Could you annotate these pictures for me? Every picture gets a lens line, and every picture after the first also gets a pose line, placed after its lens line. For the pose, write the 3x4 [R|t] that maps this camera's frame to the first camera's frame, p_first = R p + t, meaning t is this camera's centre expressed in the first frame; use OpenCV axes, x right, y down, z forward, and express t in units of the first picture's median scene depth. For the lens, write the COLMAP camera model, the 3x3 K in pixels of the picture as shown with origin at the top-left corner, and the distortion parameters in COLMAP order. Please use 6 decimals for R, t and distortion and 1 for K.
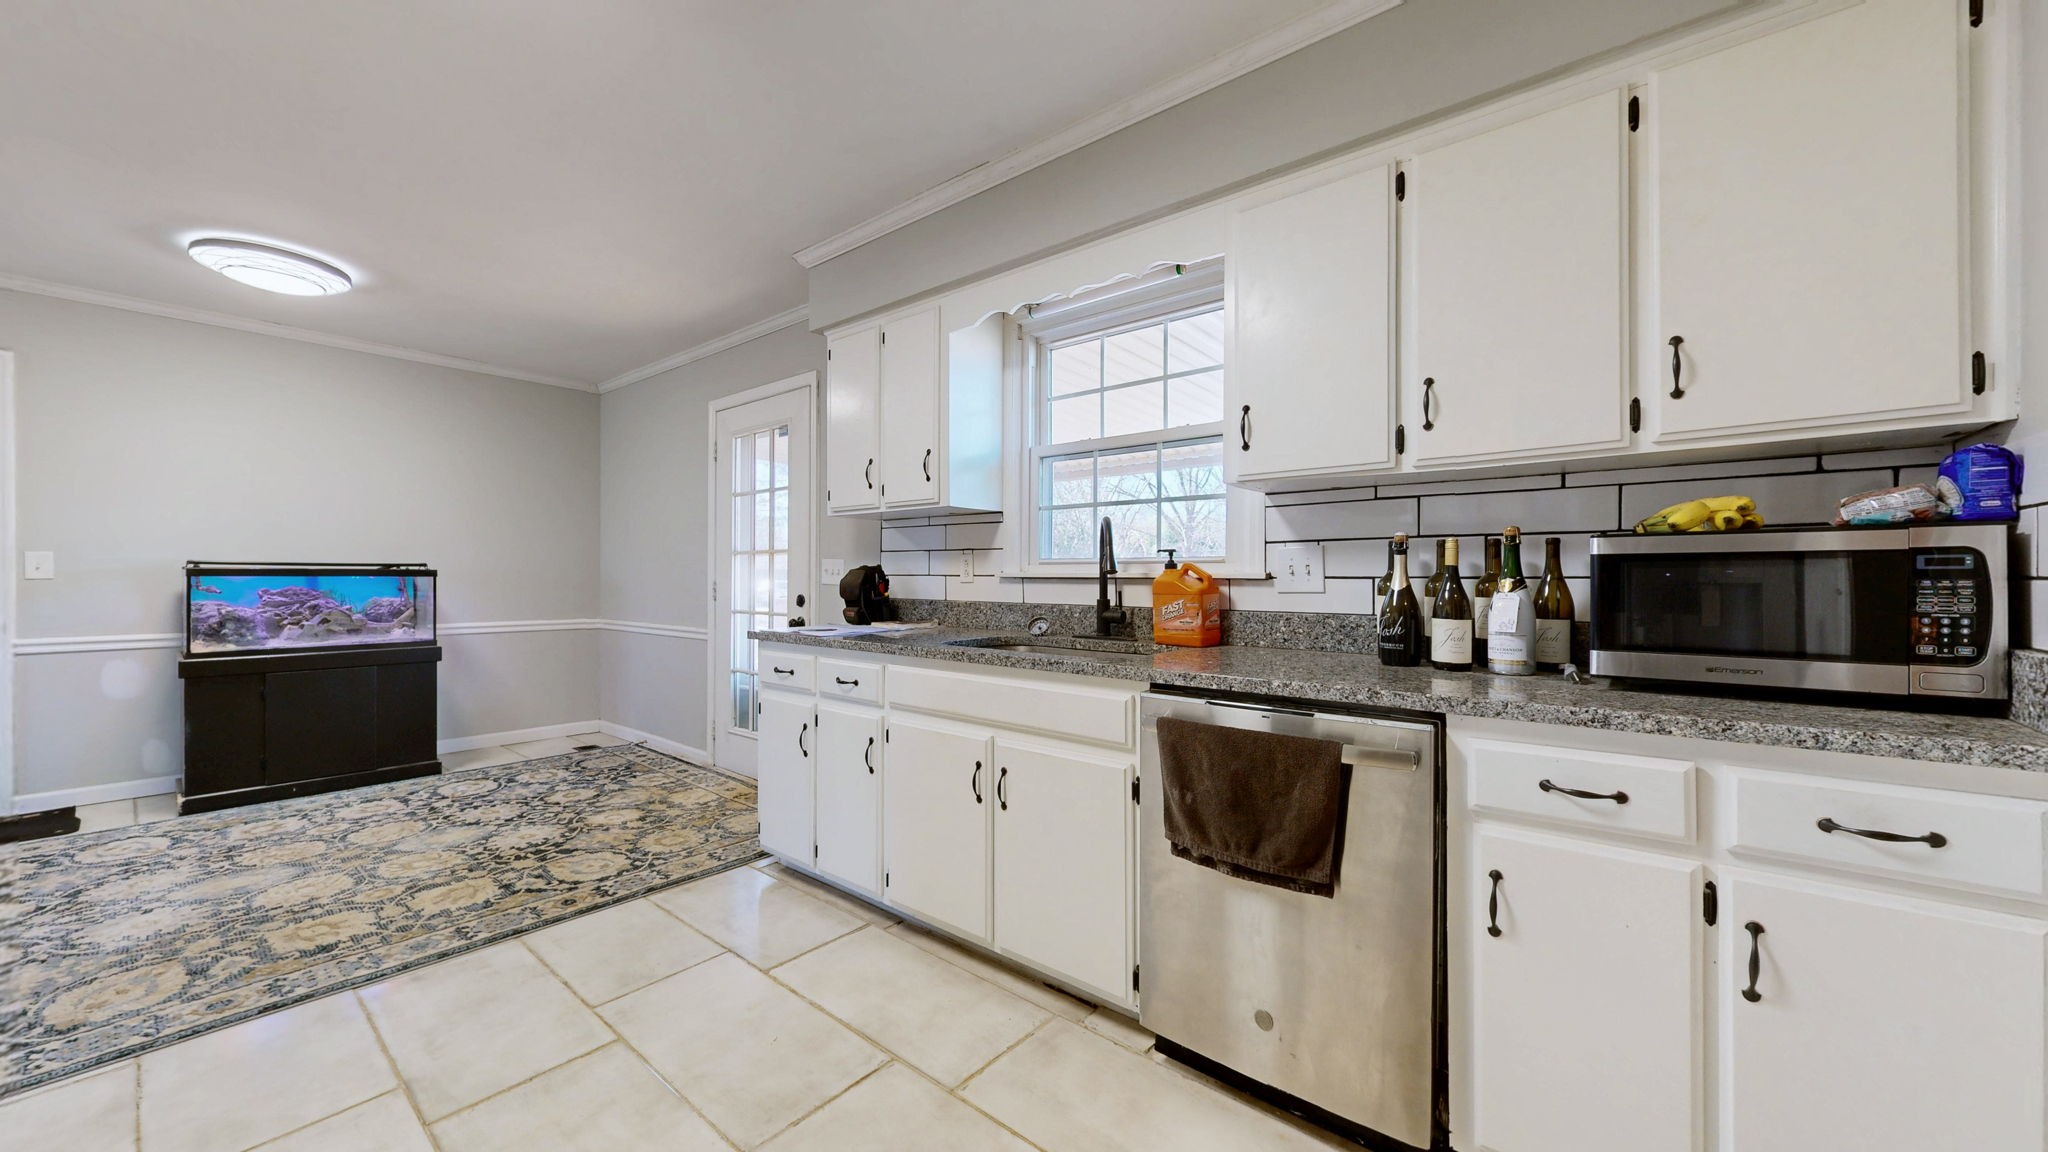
lens RADIAL K [[740.9, 0, 1024.0], [0, 740.9, 576.0], [0, 0, 1]] dist [0.000836, 0.000331]
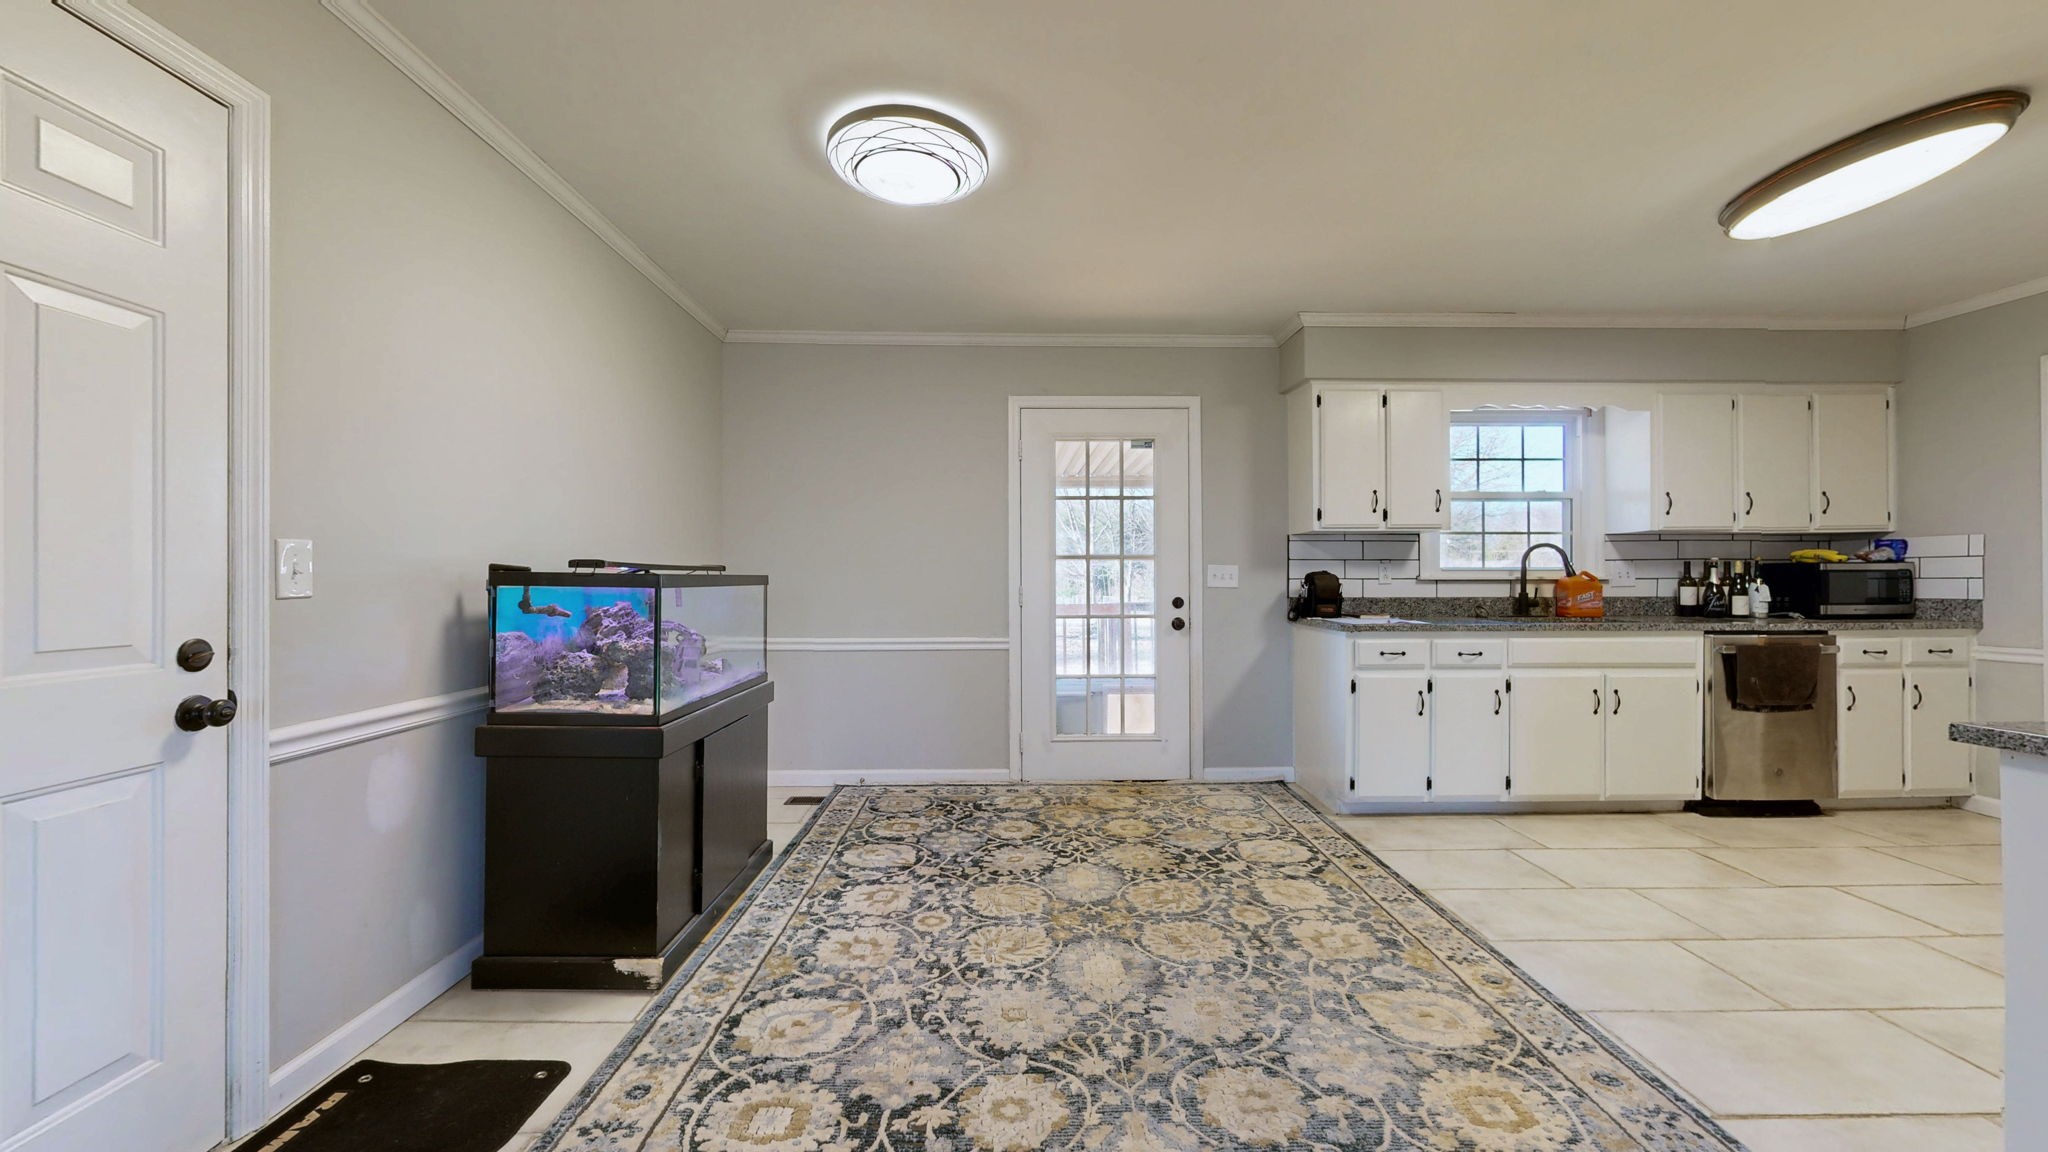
lens RADIAL K [[740.9, 0, 1024.0], [0, 740.9, 576.0], [0, 0, 1]] dist [0.000836, 0.000331]
pose [[0.752769, -0.004770, 0.658267, -1.620850], [0.003784, 0.999989, 0.002919, -0.013549], [-0.658273, 0.000294, 0.752779, 0.443088]]
